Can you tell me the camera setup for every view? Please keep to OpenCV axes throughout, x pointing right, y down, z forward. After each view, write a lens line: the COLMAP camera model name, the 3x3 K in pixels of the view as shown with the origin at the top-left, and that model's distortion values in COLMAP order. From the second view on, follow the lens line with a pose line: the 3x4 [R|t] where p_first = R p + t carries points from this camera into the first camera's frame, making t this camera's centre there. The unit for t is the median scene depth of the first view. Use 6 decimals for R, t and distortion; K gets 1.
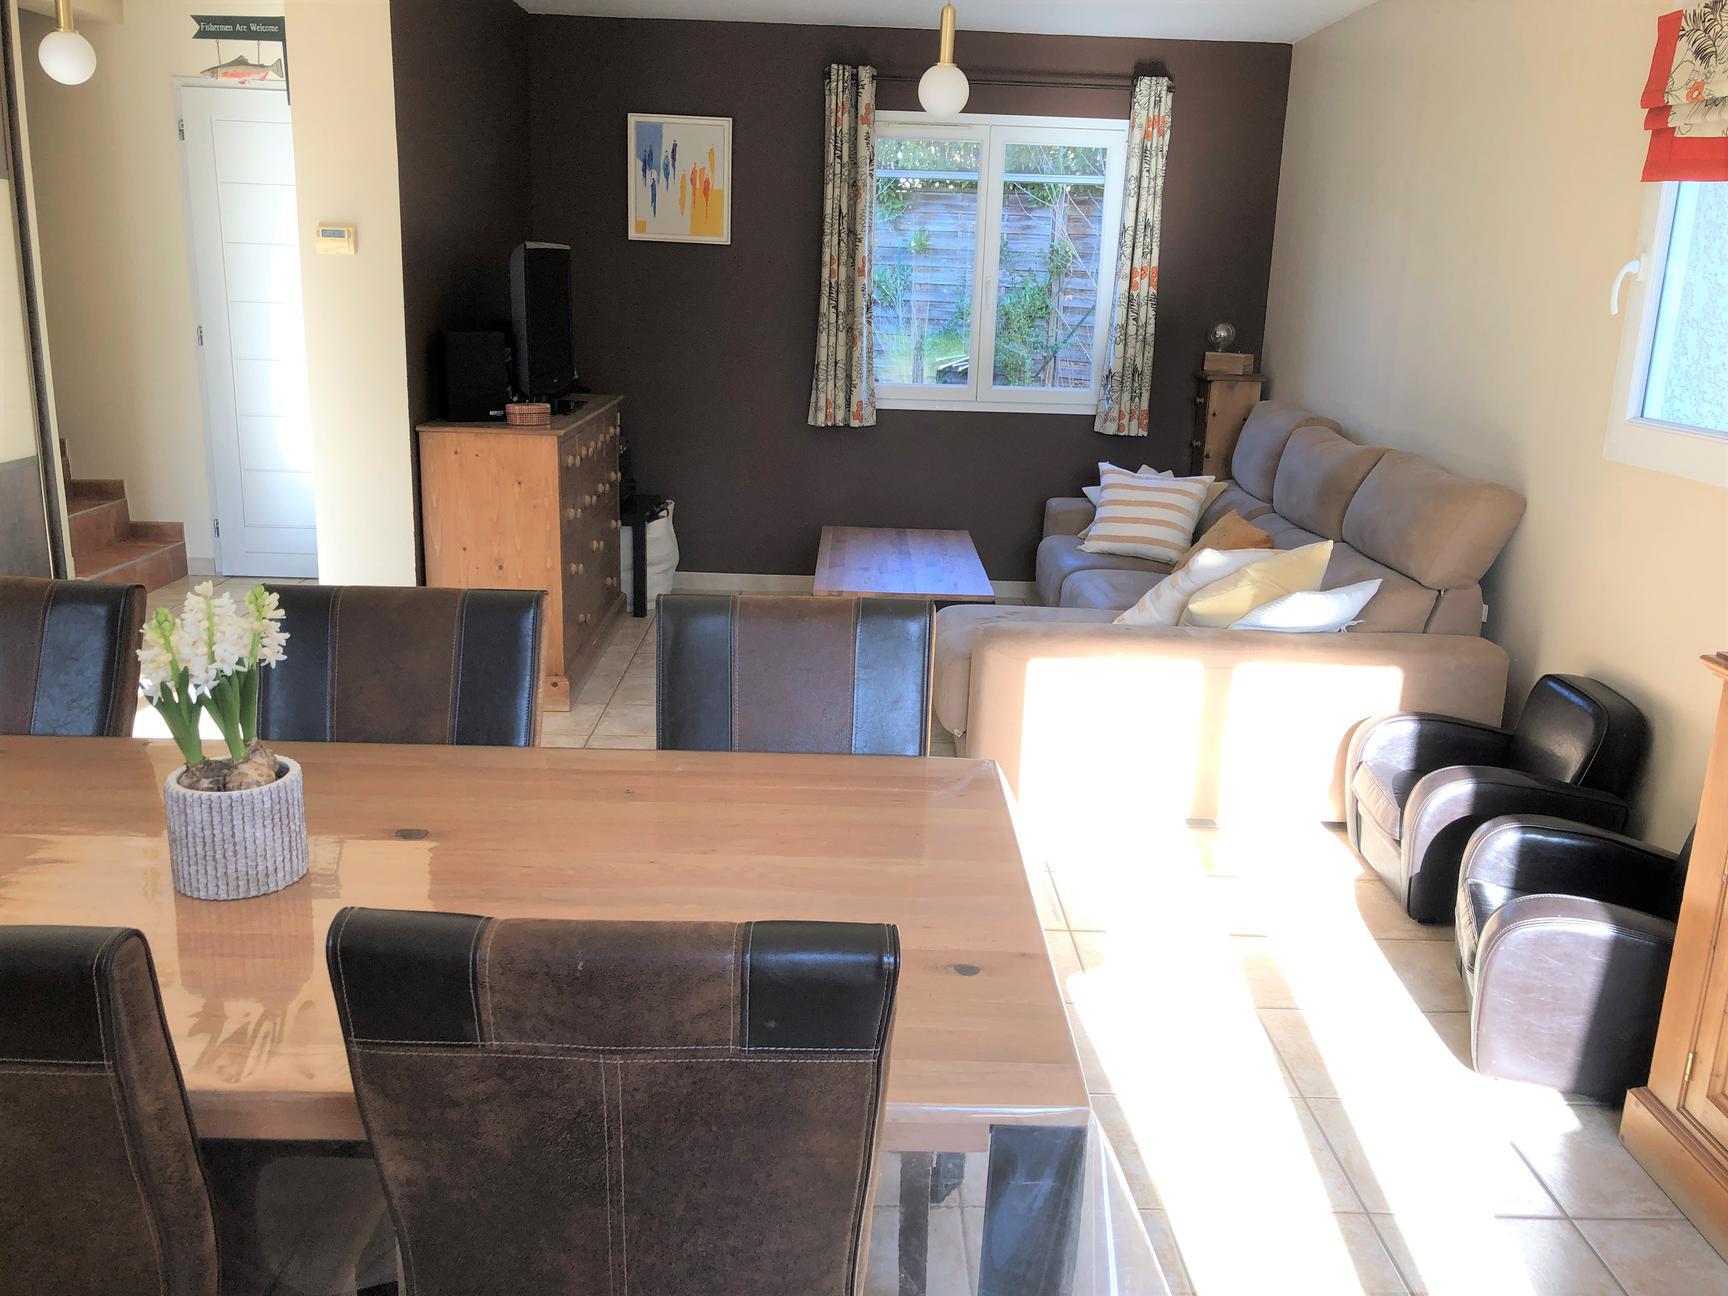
lens RADIAL K [[1411.0, 0, 870.4], [0, 1411.0, 631.8], [0, 0, 1]] dist [0.035230, -0.050450]
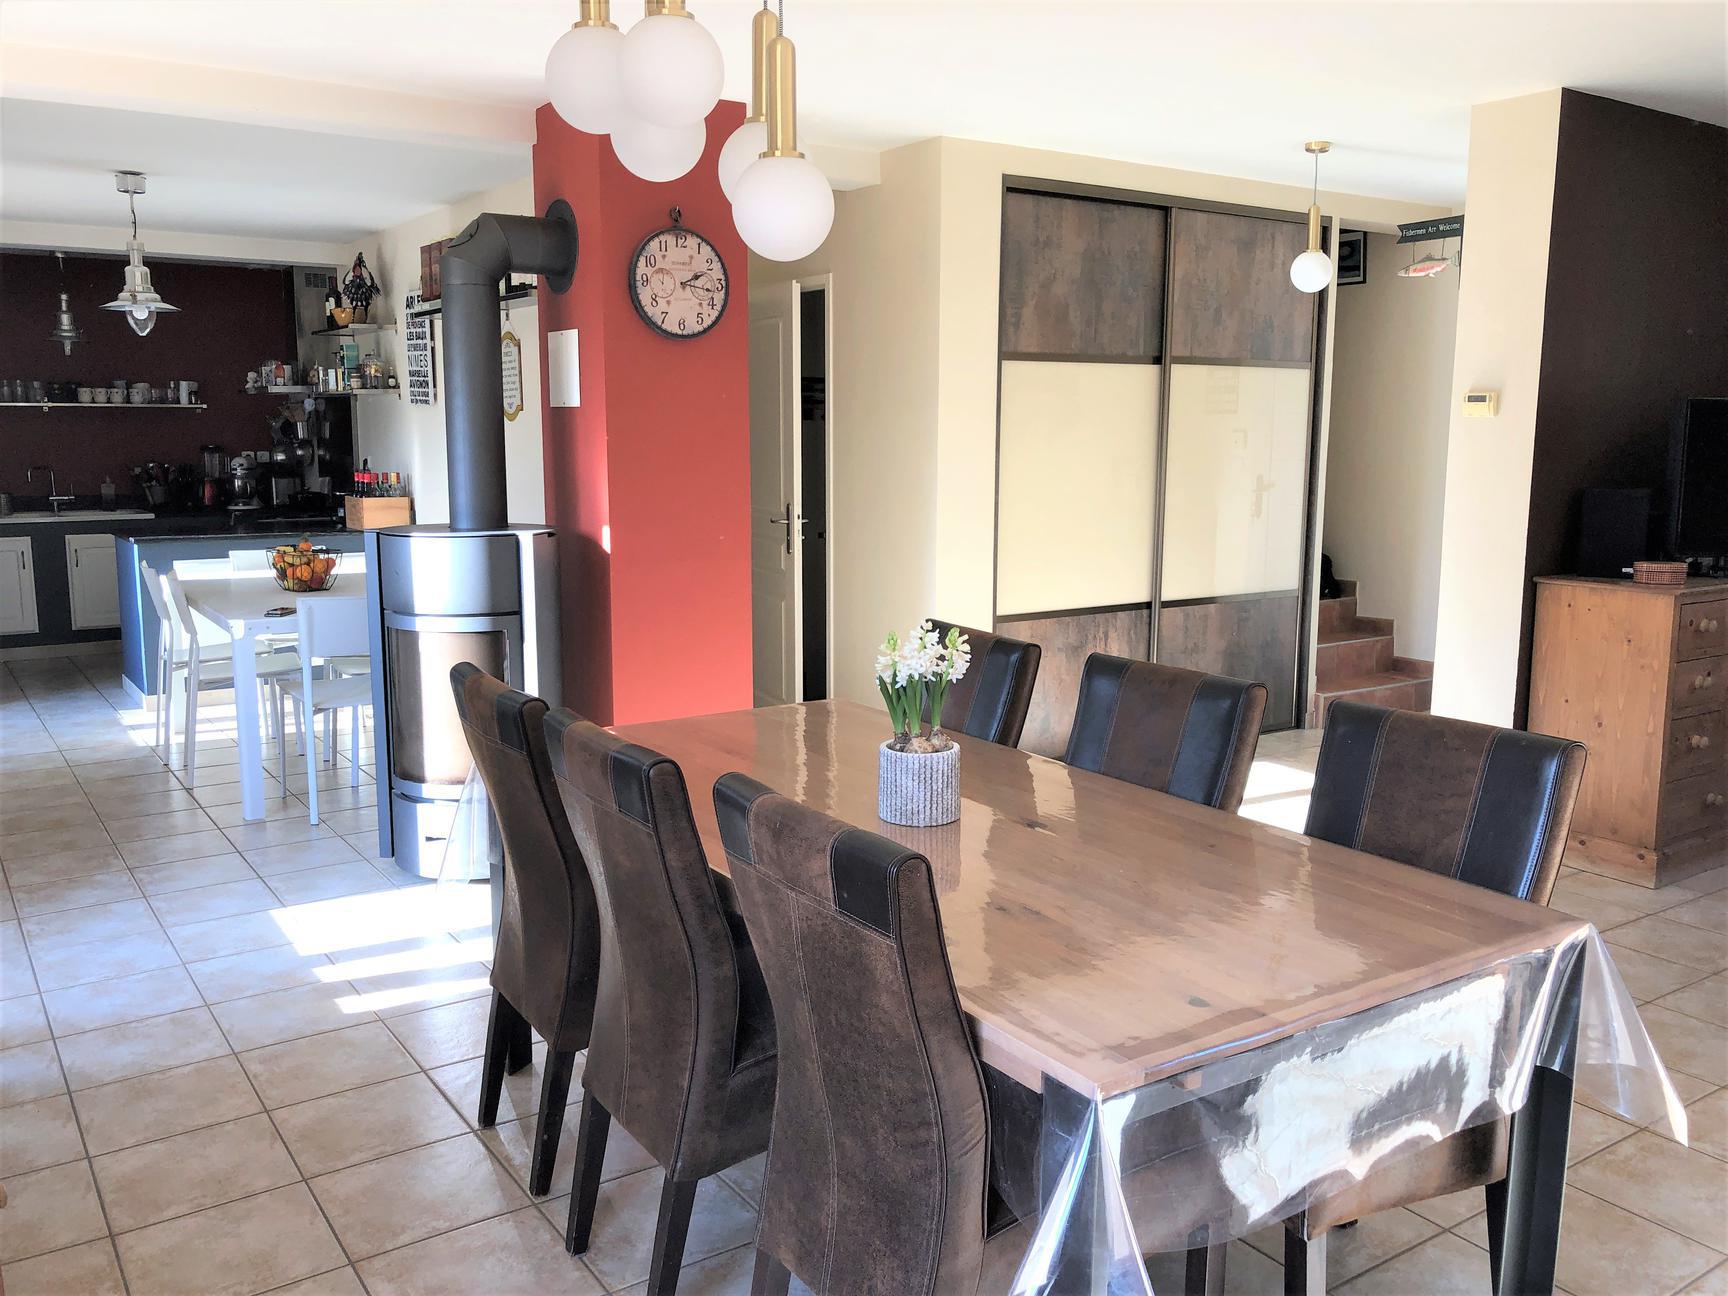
lens RADIAL K [[1411.0, 0, 875.2], [0, 1411.0, 630.7], [0, 0, 1]] dist [0.035230, -0.050450]
pose [[0.551956, 0.092827, -0.828690, 0.206837], [-0.192823, 0.981058, -0.018536, 0.004266], [0.811273, 0.170022, 0.559401, 0.025319]]
